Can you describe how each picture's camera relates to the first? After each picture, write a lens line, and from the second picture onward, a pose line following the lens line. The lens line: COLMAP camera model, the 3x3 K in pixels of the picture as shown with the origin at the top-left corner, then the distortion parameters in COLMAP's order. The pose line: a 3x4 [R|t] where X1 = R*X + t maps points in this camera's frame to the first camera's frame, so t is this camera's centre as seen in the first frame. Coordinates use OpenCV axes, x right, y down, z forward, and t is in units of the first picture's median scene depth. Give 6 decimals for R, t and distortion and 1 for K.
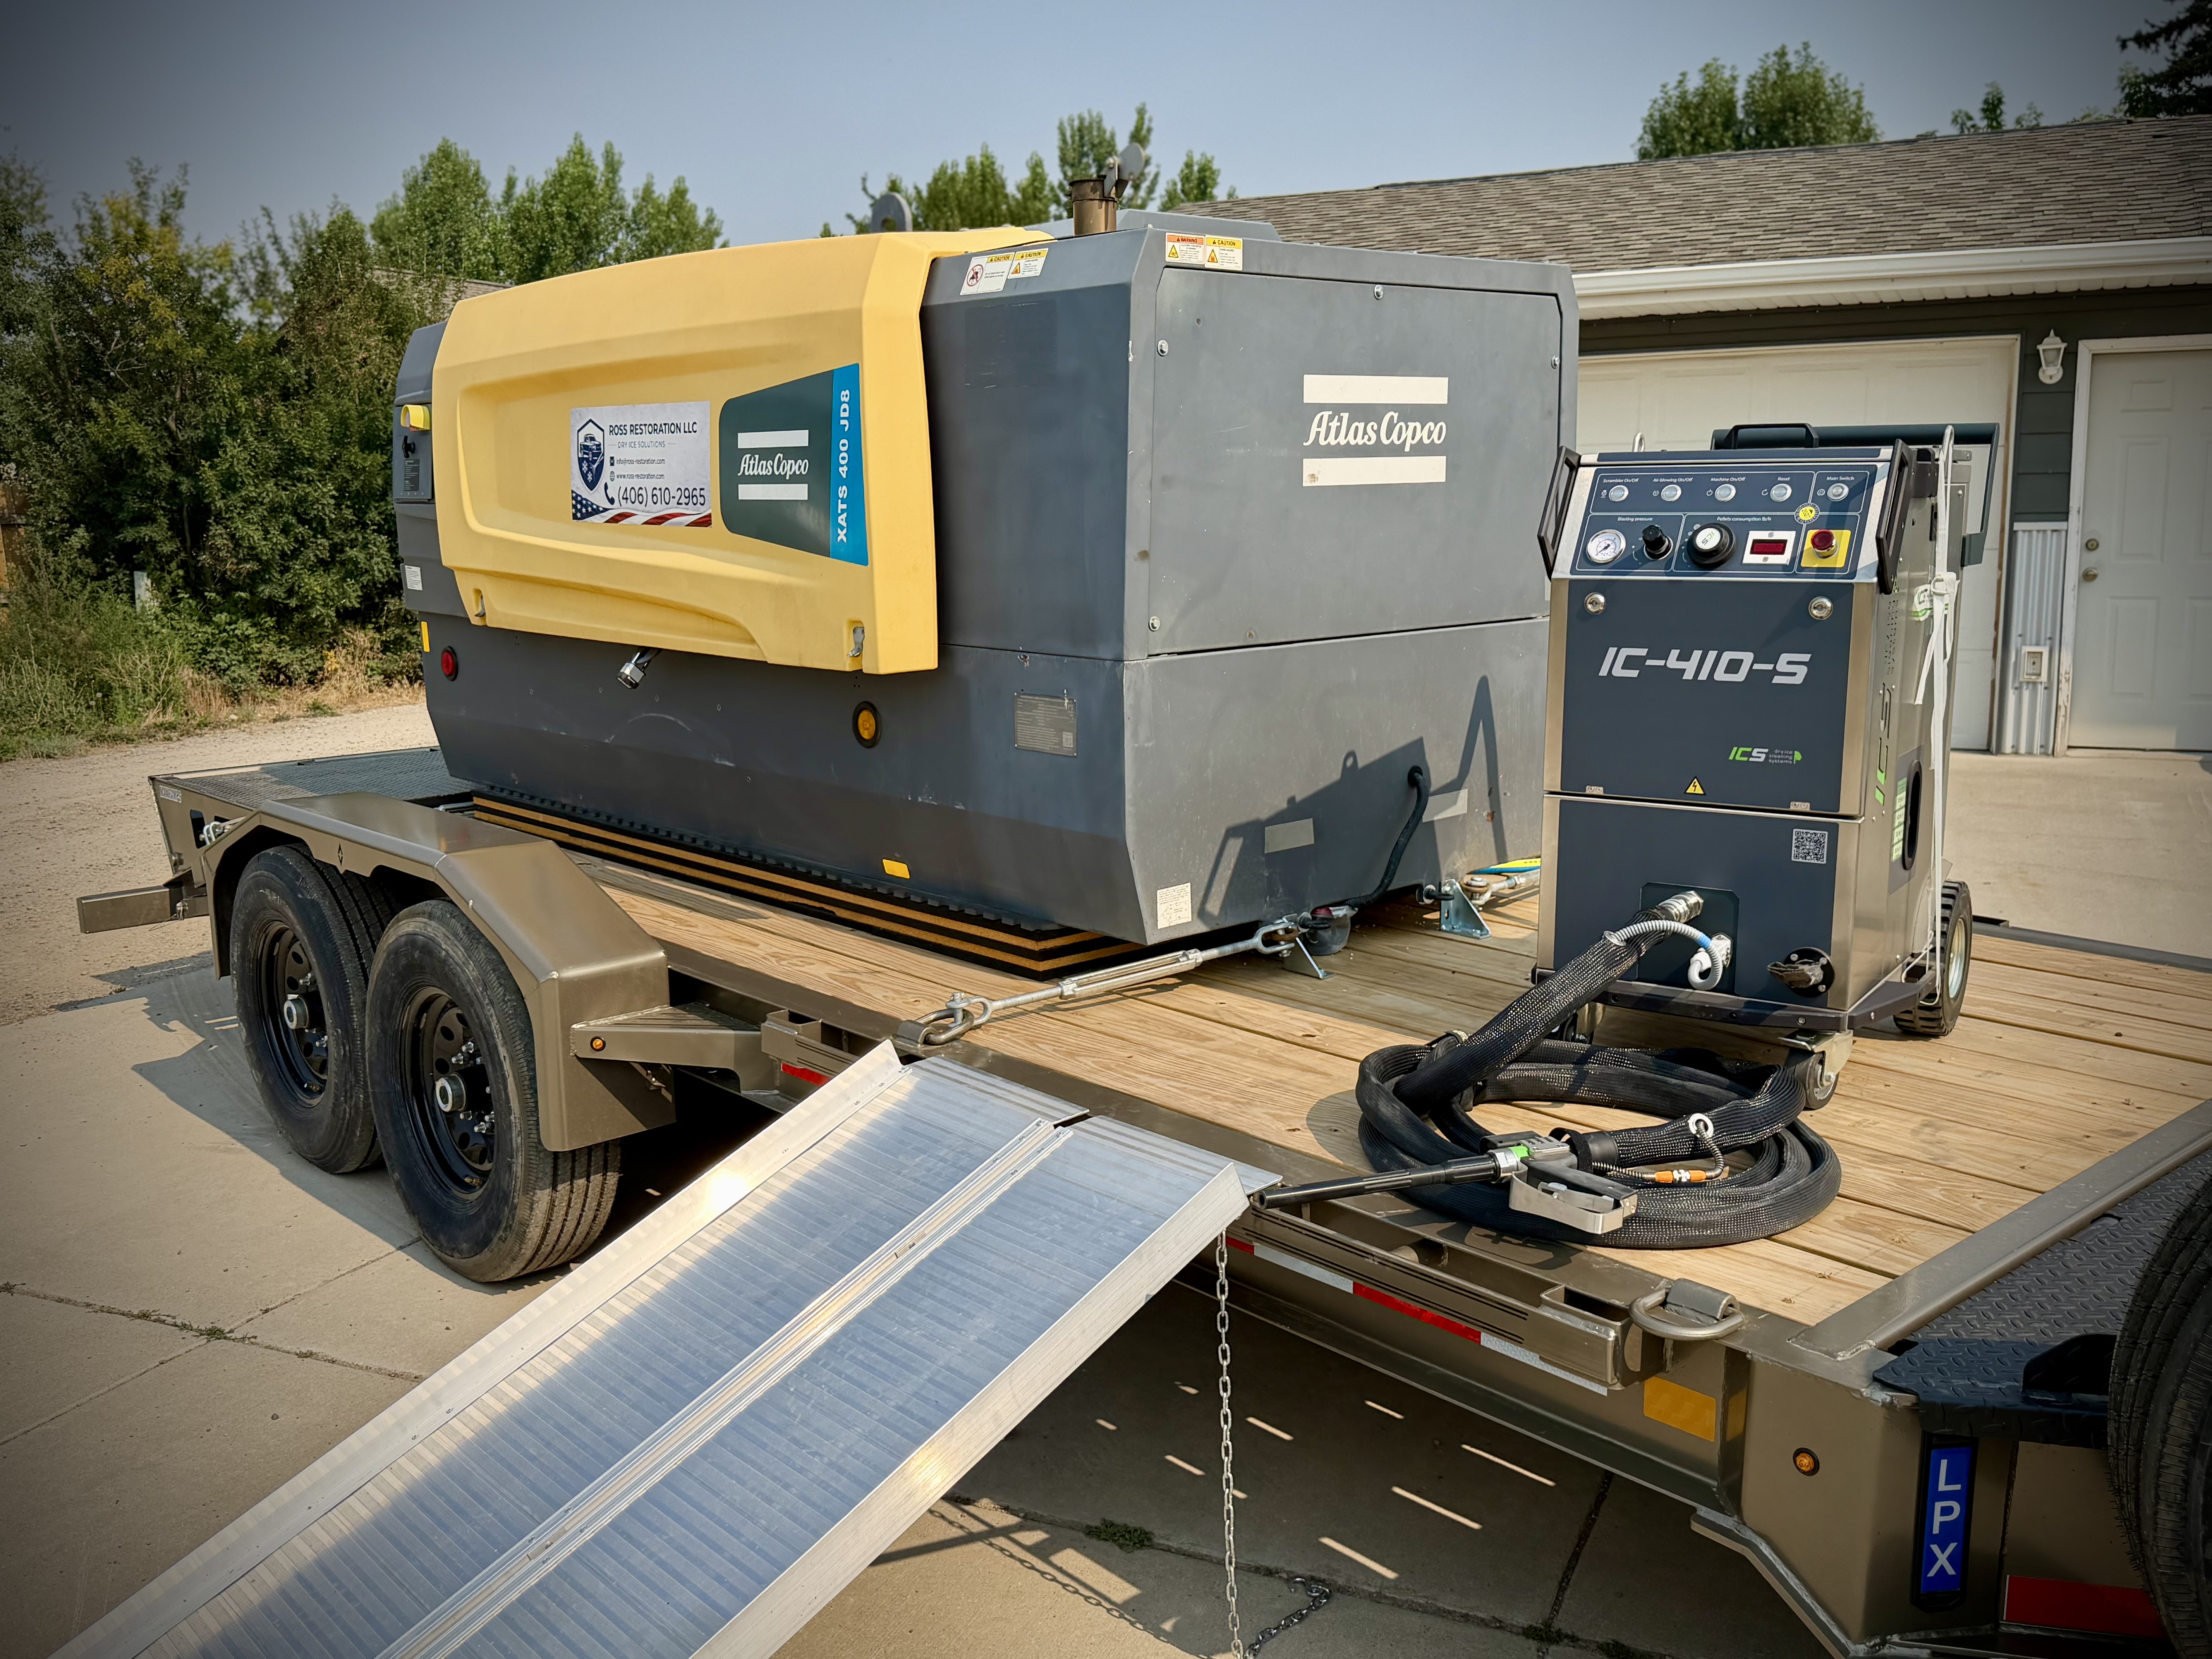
lens RADIAL K [[2055.2, 0, 1106.0], [0, 2055.2, 829.5], [0, 0, 1]] dist [0.008005, 0.001849]
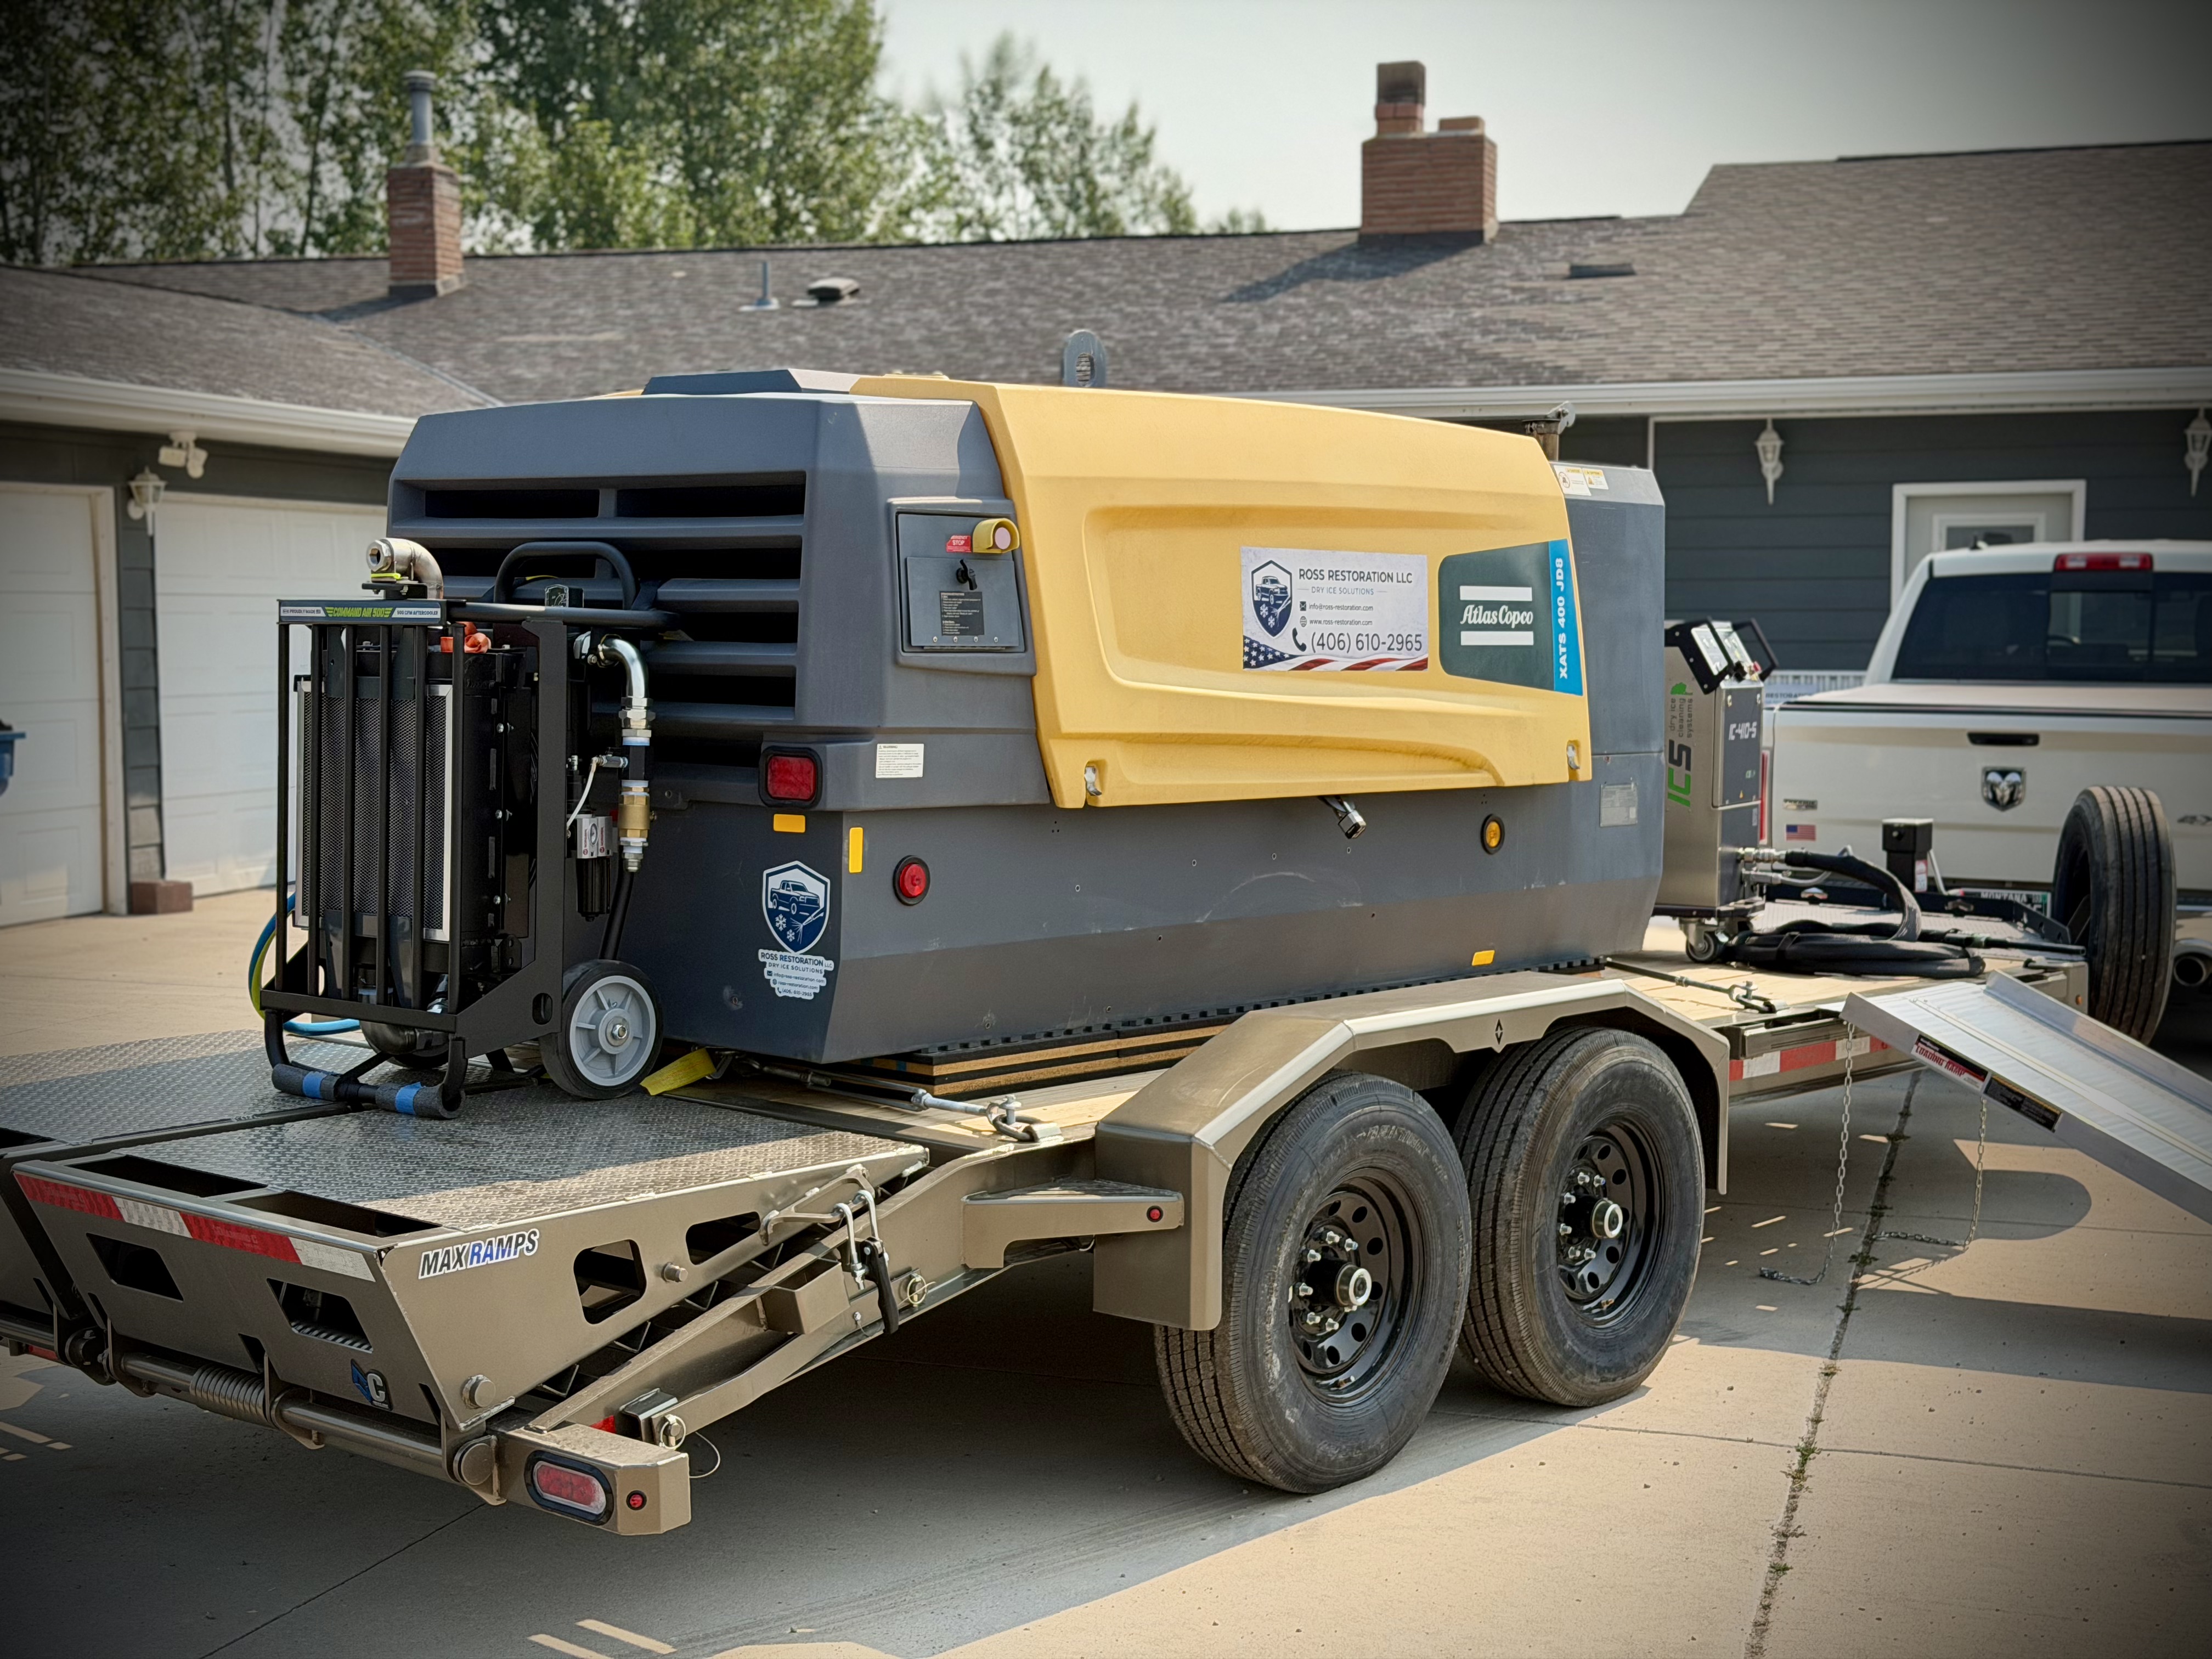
lens RADIAL K [[3086.4, 0, 1106.0], [0, 3086.4, 829.5], [0, 0, 1]] dist [0.035857, 0.017837]
pose [[-0.107898, -0.050703, 0.992868, -1.707467], [0.168736, 0.983275, 0.068550, -0.196215], [-0.979738, 0.174929, -0.097537, 1.283281]]
